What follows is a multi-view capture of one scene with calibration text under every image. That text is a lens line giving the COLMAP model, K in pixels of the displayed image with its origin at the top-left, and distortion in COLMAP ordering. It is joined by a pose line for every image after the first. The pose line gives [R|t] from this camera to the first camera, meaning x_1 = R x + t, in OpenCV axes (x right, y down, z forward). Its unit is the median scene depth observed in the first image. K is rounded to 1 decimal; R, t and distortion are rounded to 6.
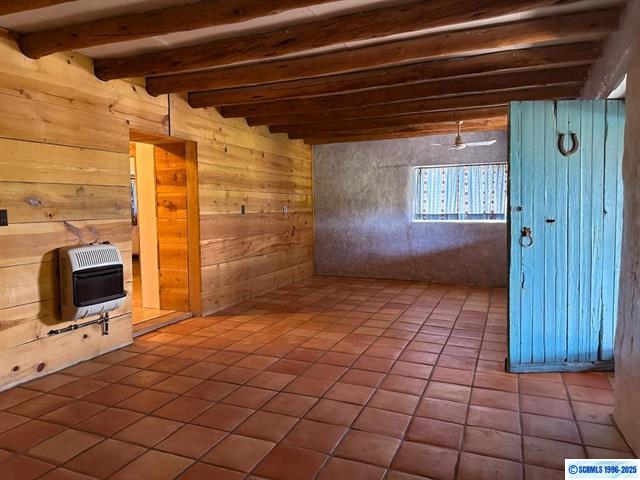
lens RADIAL K [[456.0, 0, 321.4], [0, 456.0, 242.6], [0, 0, 1]] dist [0.055285, -0.017820]
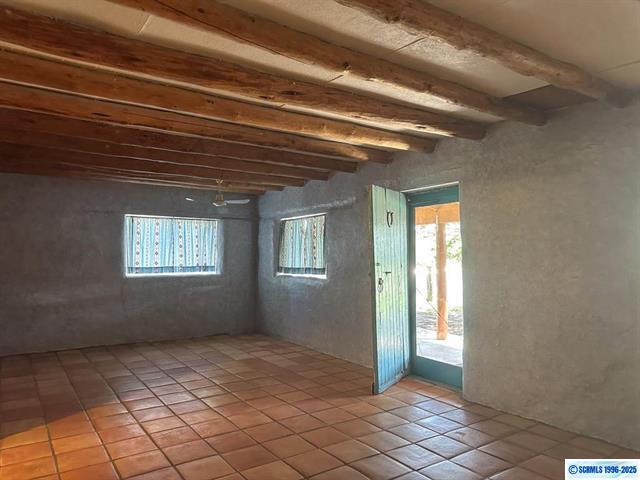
lens RADIAL K [[456.0, 0, 323.6], [0, 456.0, 233.8], [0, 0, 1]] dist [0.055285, -0.017820]
pose [[0.526064, 0.047895, 0.849095, -0.373435], [0.058301, 0.994033, -0.092191, -0.023386], [-0.848444, 0.098001, 0.520133, 0.212248]]
